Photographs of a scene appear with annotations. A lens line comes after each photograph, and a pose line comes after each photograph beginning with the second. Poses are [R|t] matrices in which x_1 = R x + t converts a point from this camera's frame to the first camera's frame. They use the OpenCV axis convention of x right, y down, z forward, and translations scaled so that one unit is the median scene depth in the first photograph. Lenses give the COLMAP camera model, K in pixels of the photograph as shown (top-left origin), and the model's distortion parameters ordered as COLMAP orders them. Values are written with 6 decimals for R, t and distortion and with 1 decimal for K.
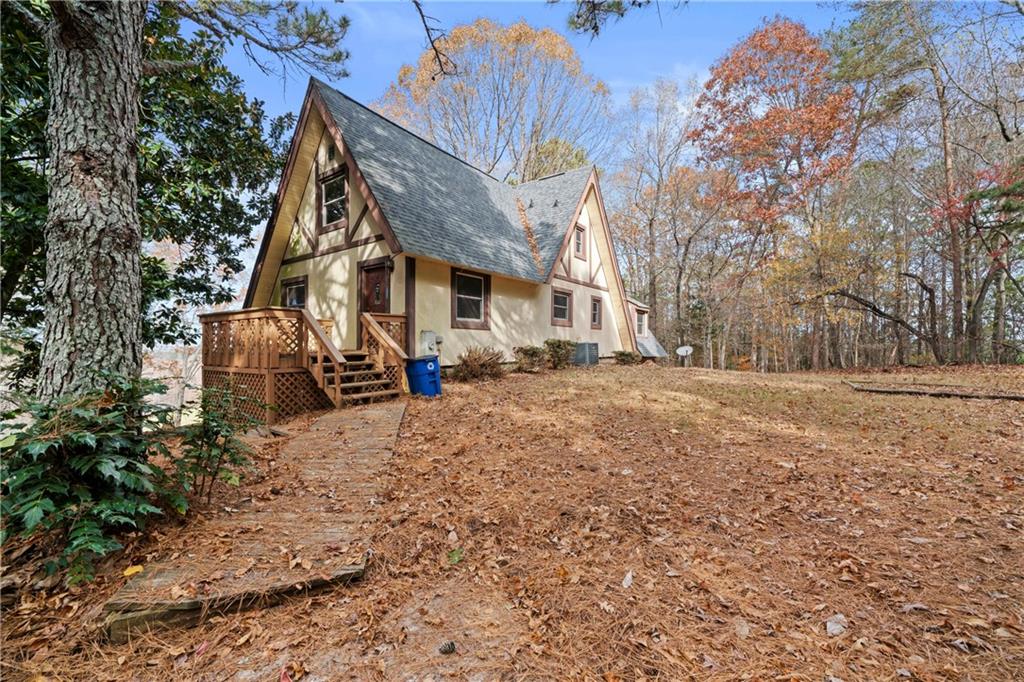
lens RADIAL K [[421.3, 0, 482.6], [0, 421.3, 347.0], [0, 0, 1]] dist [0.000312, 0.000506]
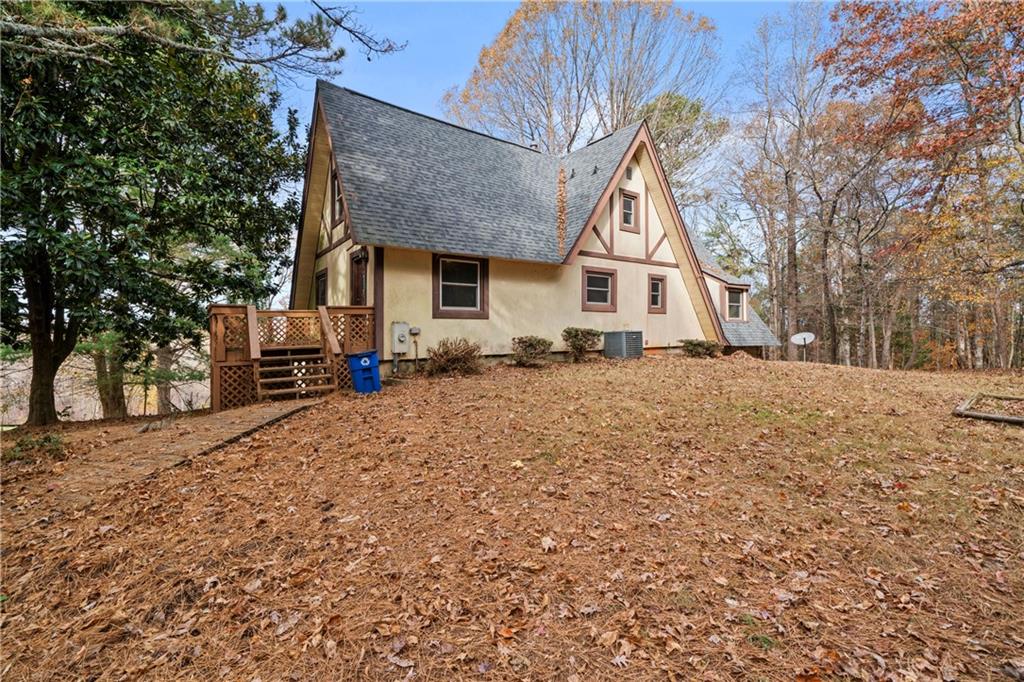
lens RADIAL K [[421.3, 0, 512.3], [0, 421.3, 324.2], [0, 0, 1]] dist [0.000312, 0.000506]
pose [[0.946864, -0.003312, -0.321616, 0.353381], [0.002145, 0.999990, -0.003983, -0.024739], [0.321626, 0.003081, 0.946862, 0.150953]]
